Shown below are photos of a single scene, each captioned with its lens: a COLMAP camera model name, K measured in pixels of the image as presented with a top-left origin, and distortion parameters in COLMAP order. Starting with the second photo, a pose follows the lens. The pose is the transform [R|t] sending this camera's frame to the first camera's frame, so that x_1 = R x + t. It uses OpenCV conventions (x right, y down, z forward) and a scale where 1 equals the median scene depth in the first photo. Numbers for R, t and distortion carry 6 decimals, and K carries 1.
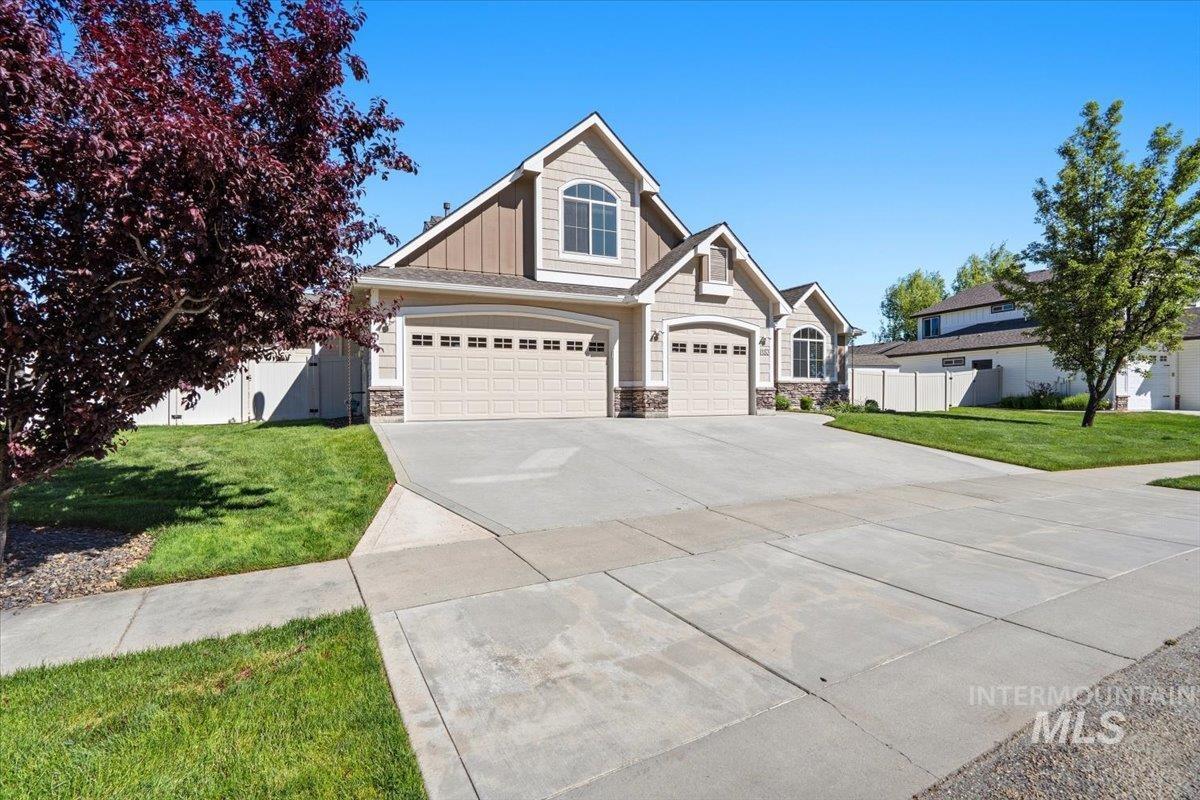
lens RADIAL K [[585.3, 0, 596.3], [0, 585.3, 394.5], [0, 0, 1]] dist [0.005212, 0.000515]
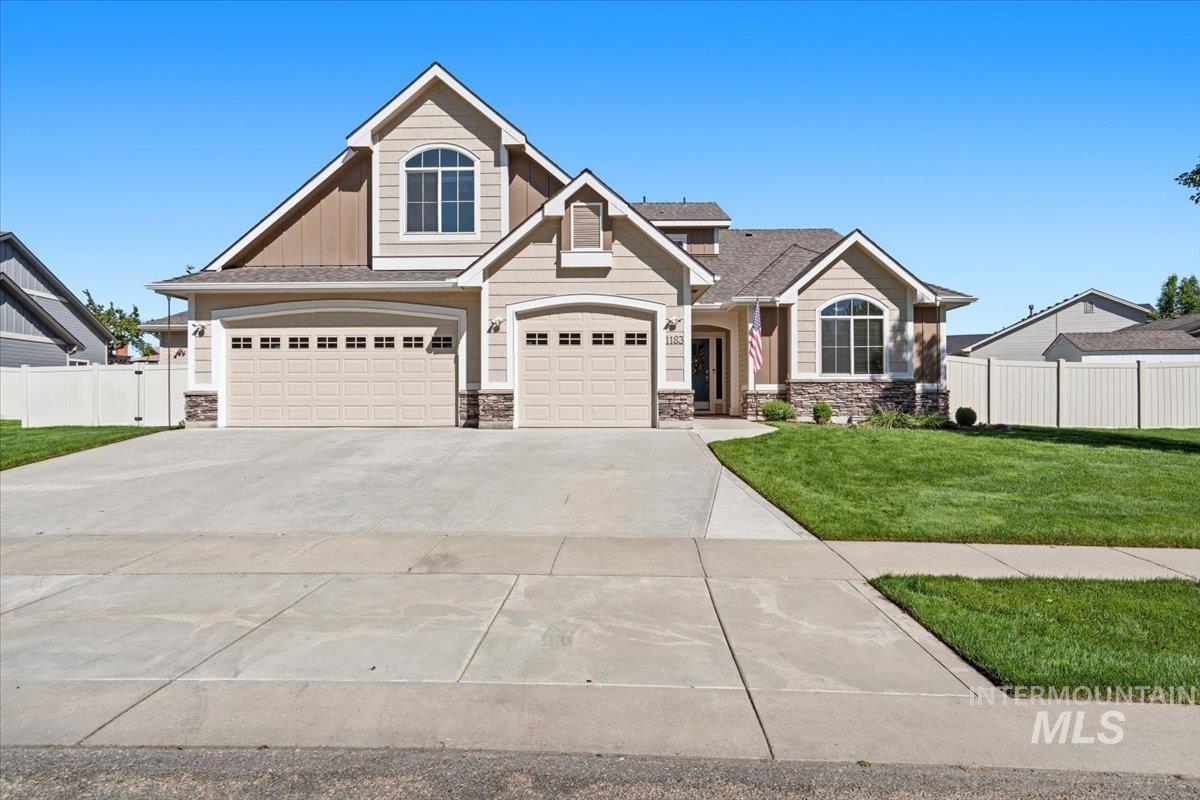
lens RADIAL K [[674.9, 0, 588.6], [0, 674.9, 395.5], [0, 0, 1]] dist [0.015115, 0.000099]
pose [[0.881905, -0.002214, -0.471423, 0.635600], [-0.000479, 0.999984, -0.005594, -0.000243], [0.471428, 0.005159, 0.881890, 0.247306]]
